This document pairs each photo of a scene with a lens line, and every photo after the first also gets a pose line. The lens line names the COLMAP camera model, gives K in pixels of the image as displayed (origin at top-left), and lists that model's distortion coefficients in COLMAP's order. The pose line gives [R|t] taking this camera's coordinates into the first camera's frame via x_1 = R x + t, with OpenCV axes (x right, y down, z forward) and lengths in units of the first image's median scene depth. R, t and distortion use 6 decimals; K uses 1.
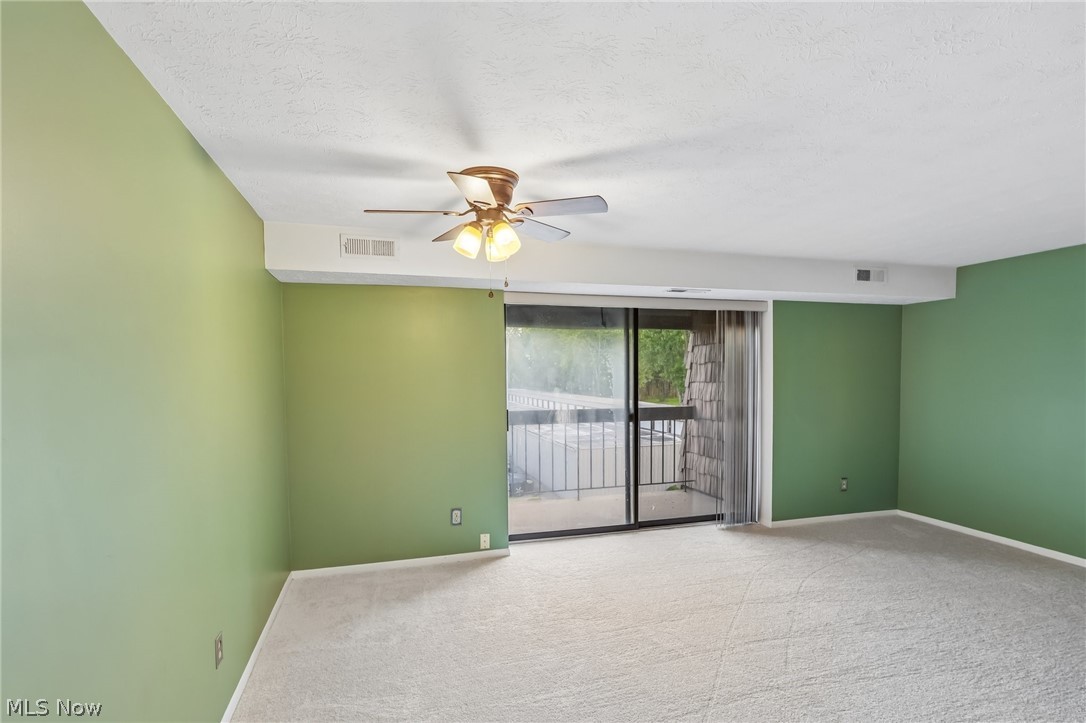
lens RADIAL K [[532.1, 0, 543.1], [0, 532.1, 402.0], [0, 0, 1]] dist [0.002340, 0.000164]
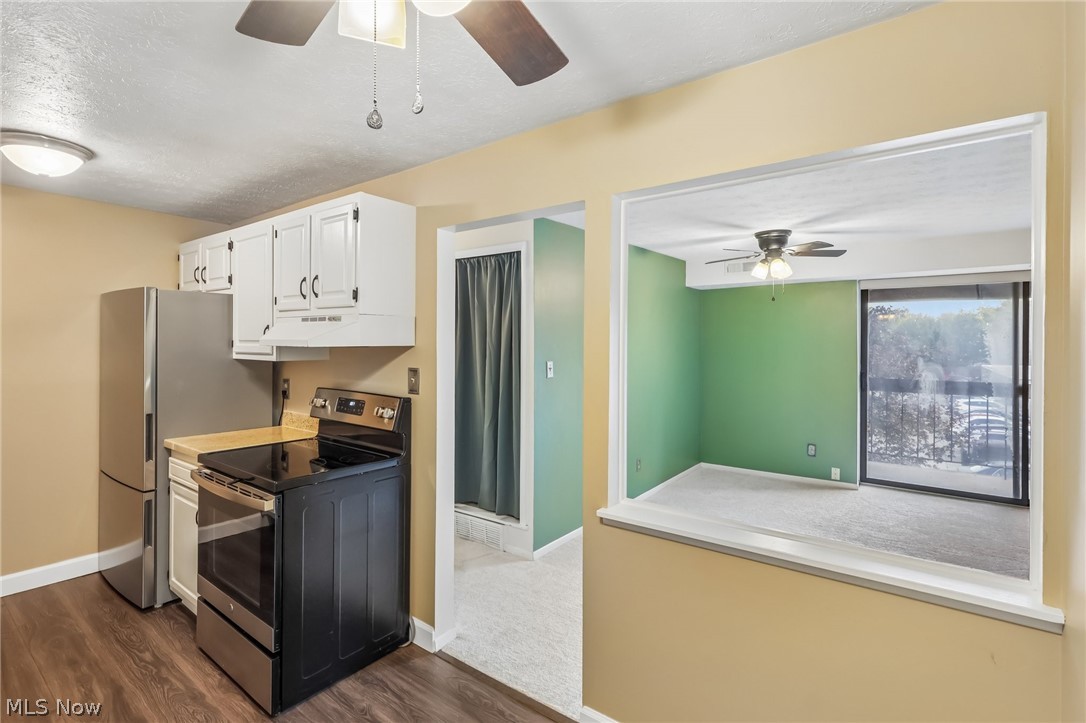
lens RADIAL K [[497.0, 0, 543.0], [0, 497.0, 361.5], [0, 0, 1]] dist [0.003686, 0.000587]
pose [[0.603883, 0.042565, -0.795936, 0.407590], [-0.054153, 0.998457, 0.012309, 0.011135], [0.795232, 0.035669, 0.605256, -0.308318]]
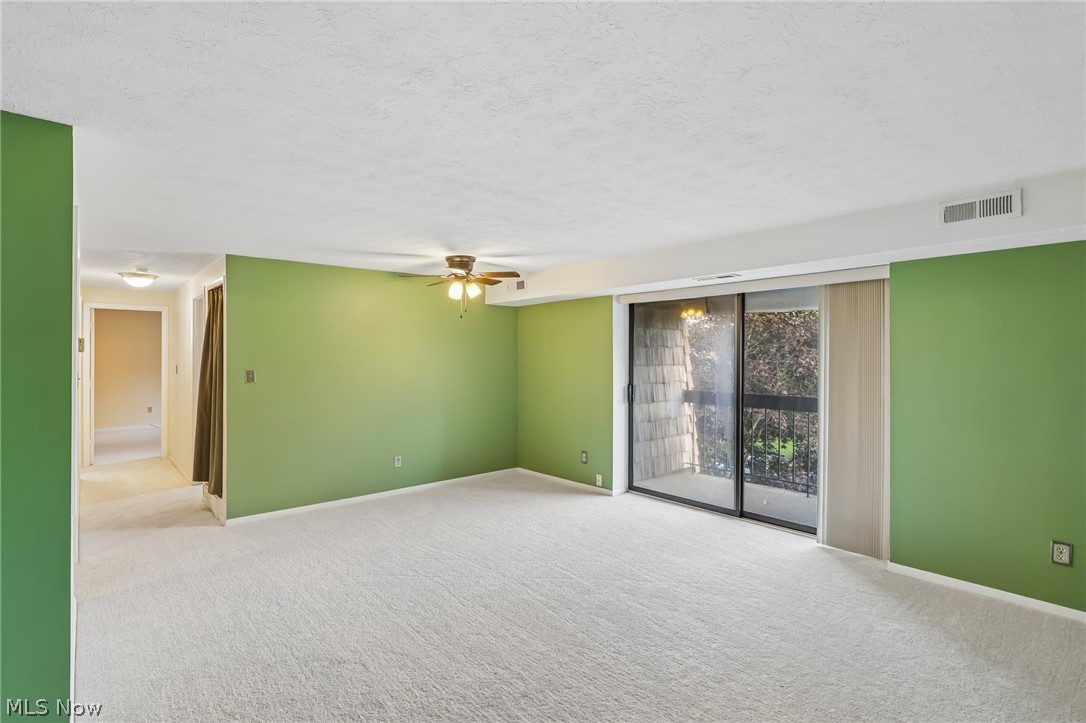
lens RADIAL K [[522.3, 0, 545.4], [0, 522.3, 364.7], [0, 0, 1]] dist [-0.002530, -0.000409]
pose [[0.429868, 0.025570, -0.902530, 1.004526], [-0.055762, 0.998443, 0.001729, -0.026646], [0.901168, 0.049584, 0.430624, 0.283883]]
